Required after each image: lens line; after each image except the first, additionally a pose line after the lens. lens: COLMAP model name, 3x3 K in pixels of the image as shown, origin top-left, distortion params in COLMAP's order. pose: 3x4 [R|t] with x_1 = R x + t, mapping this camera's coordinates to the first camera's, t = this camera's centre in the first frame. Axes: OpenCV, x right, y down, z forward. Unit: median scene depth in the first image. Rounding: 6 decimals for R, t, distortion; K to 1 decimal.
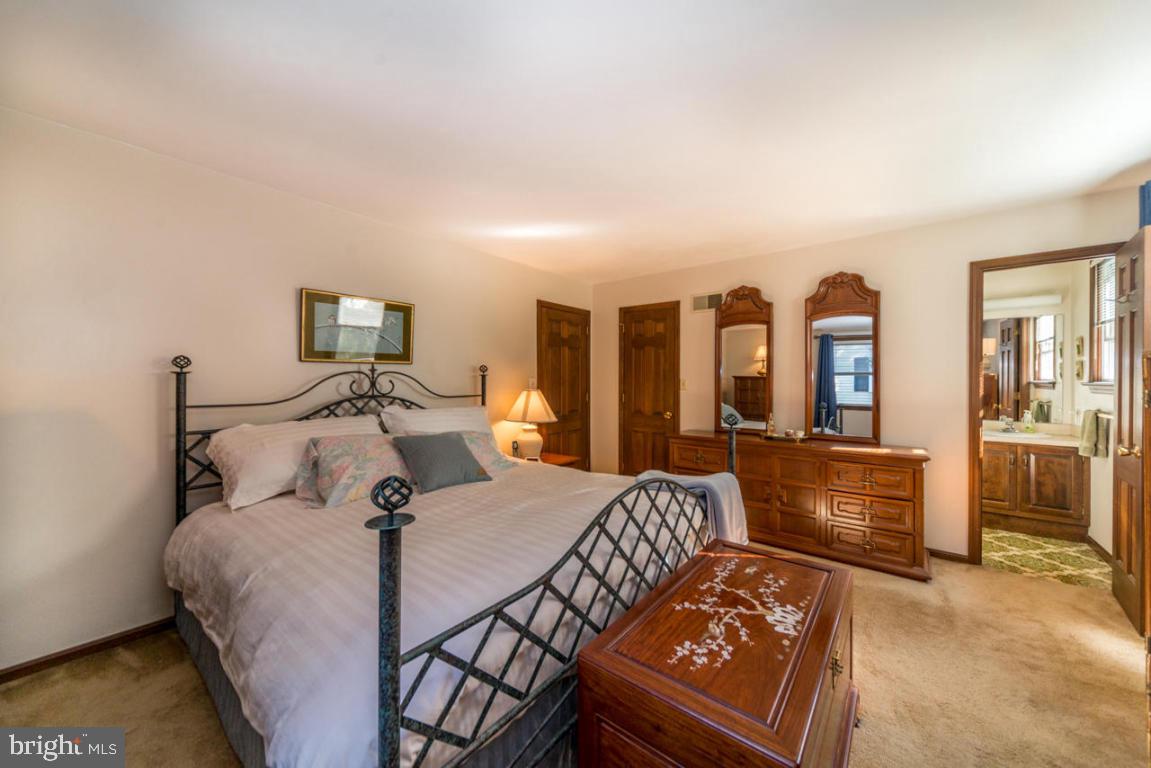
lens RADIAL K [[408.7, 0, 575.5], [0, 408.7, 384.0], [0, 0, 1]] dist [-0.000431, -0.000067]
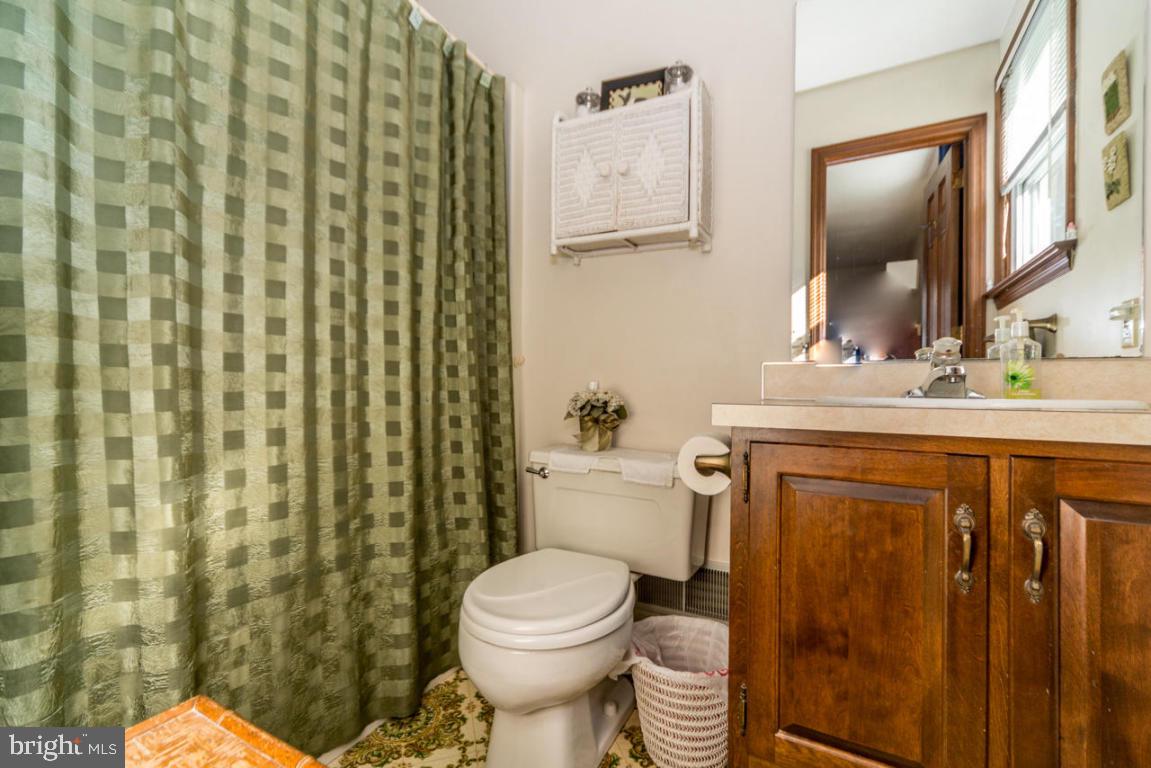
lens RADIAL K [[476.1, 0, 575.5], [0, 476.1, 384.0], [0, 0, 1]] dist [0.000474, 0.000063]
pose [[0.986340, 0.007042, 0.164571, 0.858511], [-0.006815, 0.999975, -0.001943, 0.120098], [-0.164581, 0.000795, 0.986363, 0.814607]]
